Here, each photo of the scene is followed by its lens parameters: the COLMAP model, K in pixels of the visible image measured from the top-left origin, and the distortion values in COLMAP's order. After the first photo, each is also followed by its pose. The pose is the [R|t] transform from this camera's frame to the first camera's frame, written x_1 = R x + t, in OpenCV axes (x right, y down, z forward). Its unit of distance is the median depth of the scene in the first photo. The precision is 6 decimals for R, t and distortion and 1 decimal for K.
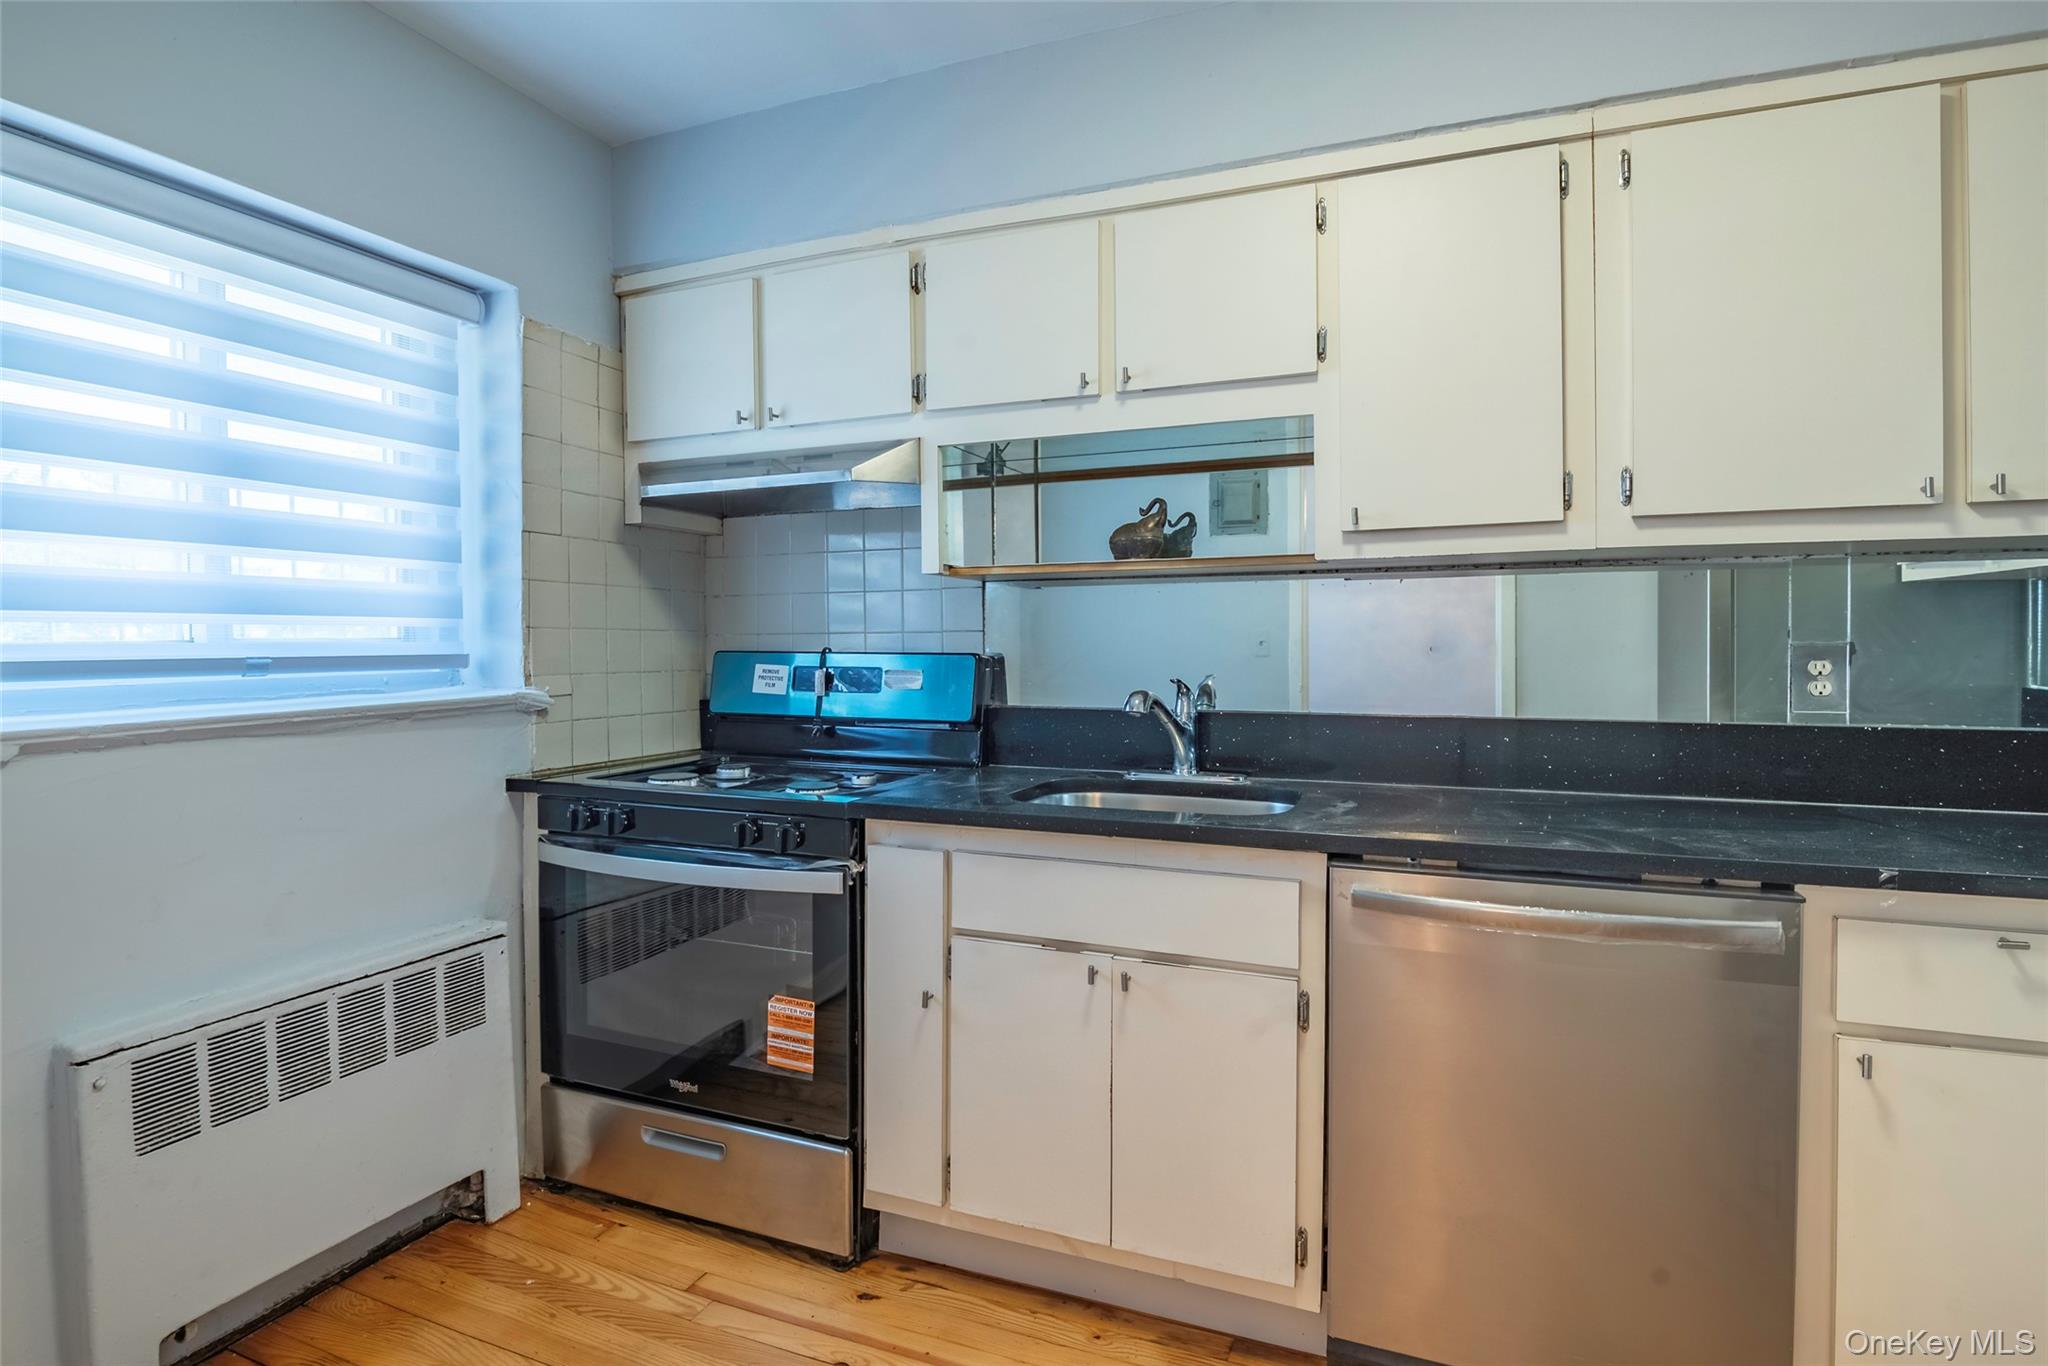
lens RADIAL K [[1003.4, 0, 996.9], [0, 1003.4, 650.4], [0, 0, 1]] dist [0.000228, -0.013265]
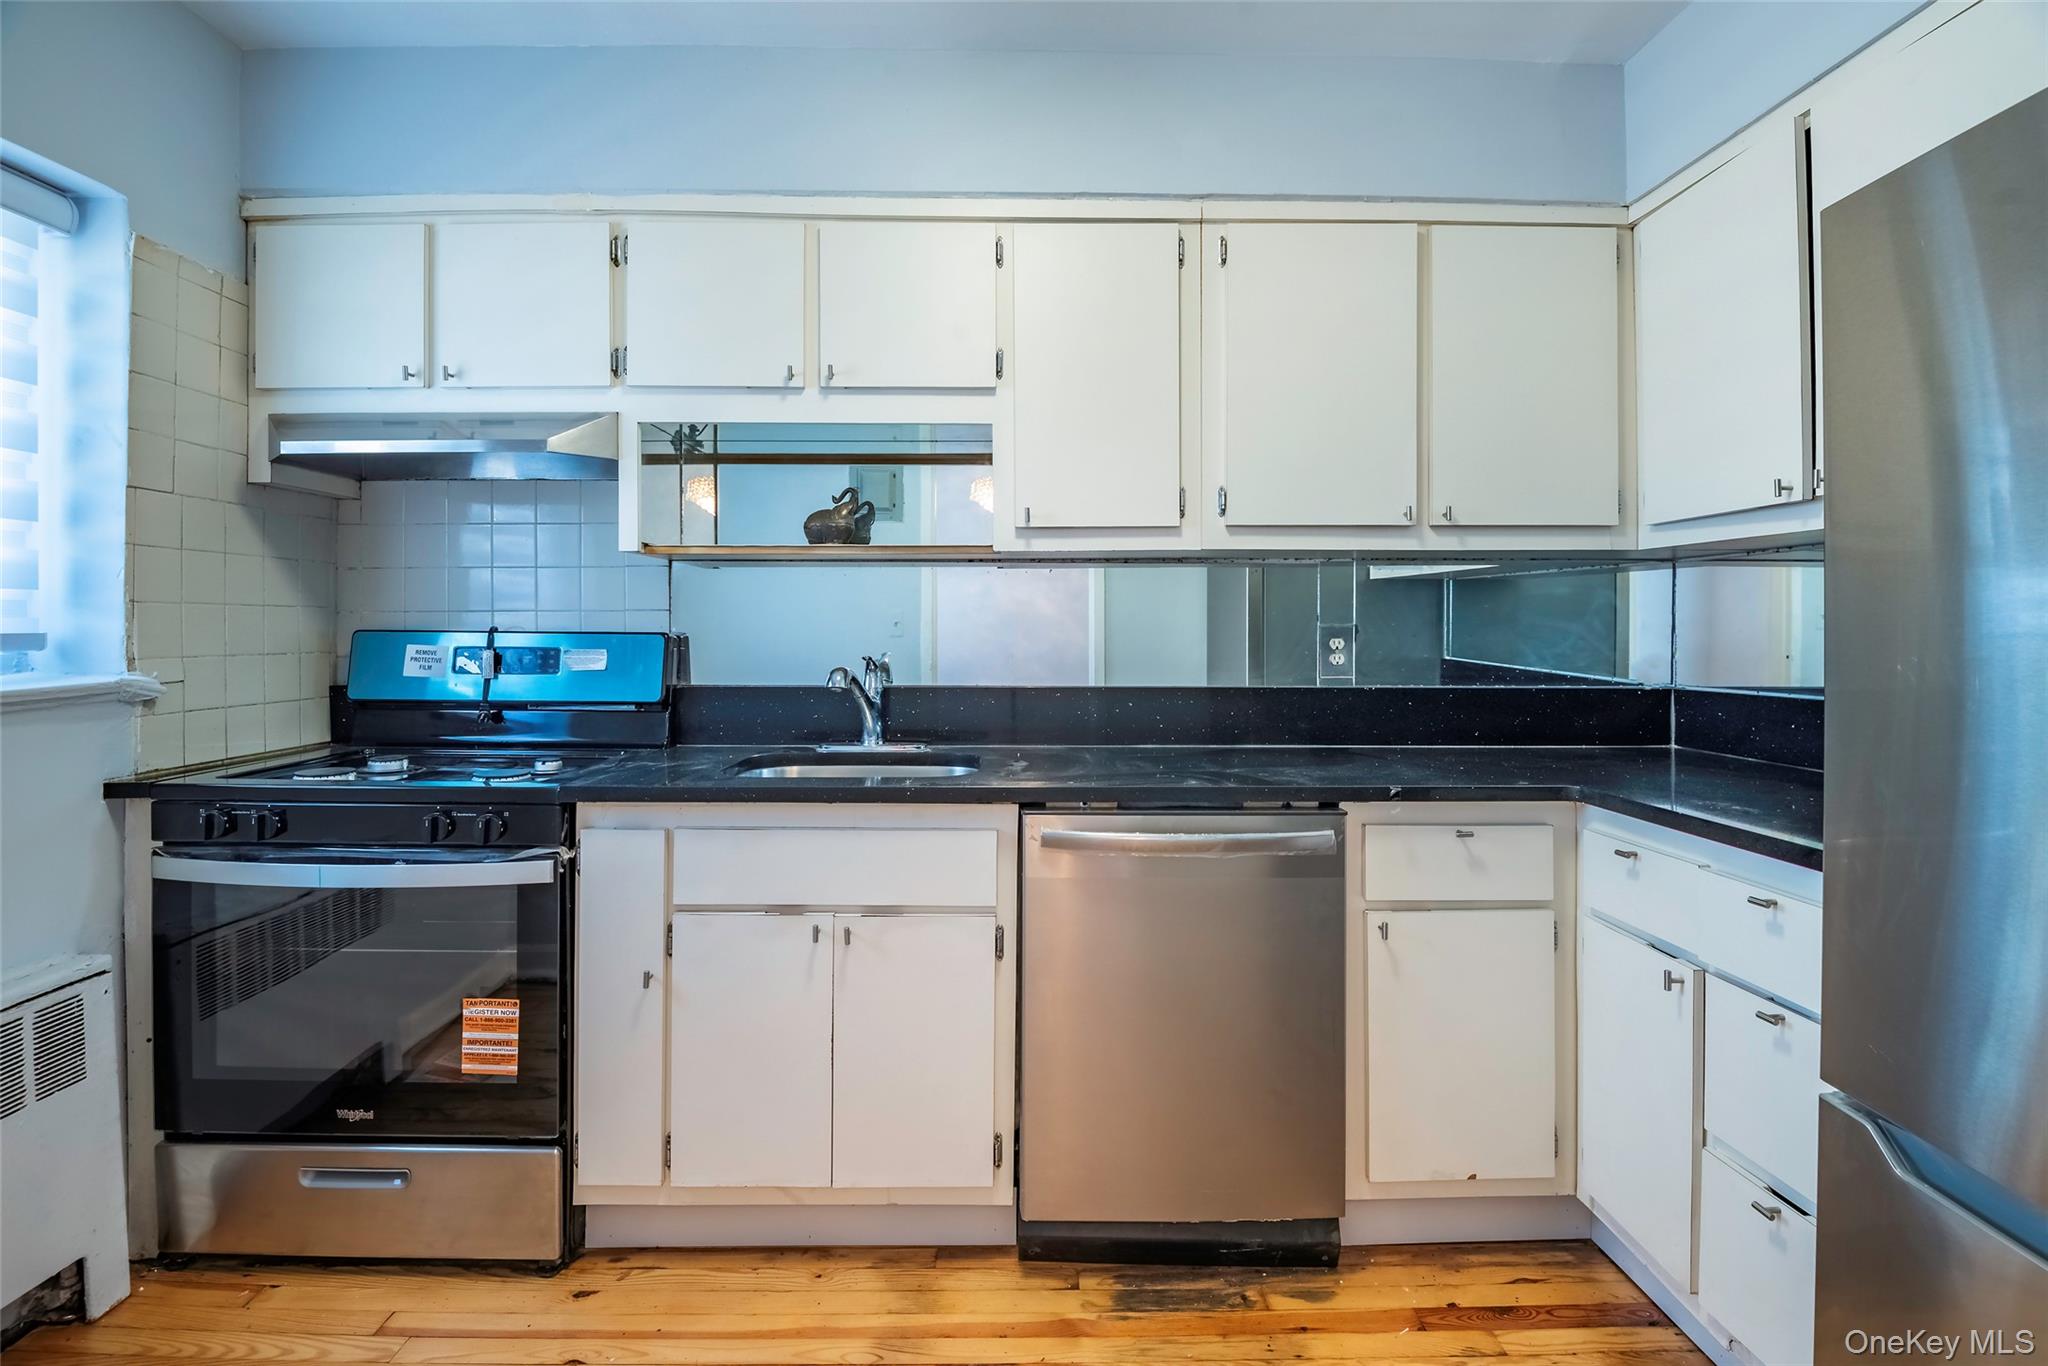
lens RADIAL K [[1001.3, 0, 1020.0], [0, 1001.3, 621.2], [0, 0, 1]] dist [-0.001679, -0.010637]
pose [[0.913170, 0.004561, 0.407553, -0.128858], [0.000042, 0.999936, -0.011284, 0.003150], [-0.407578, 0.010322, 0.913112, -0.057227]]
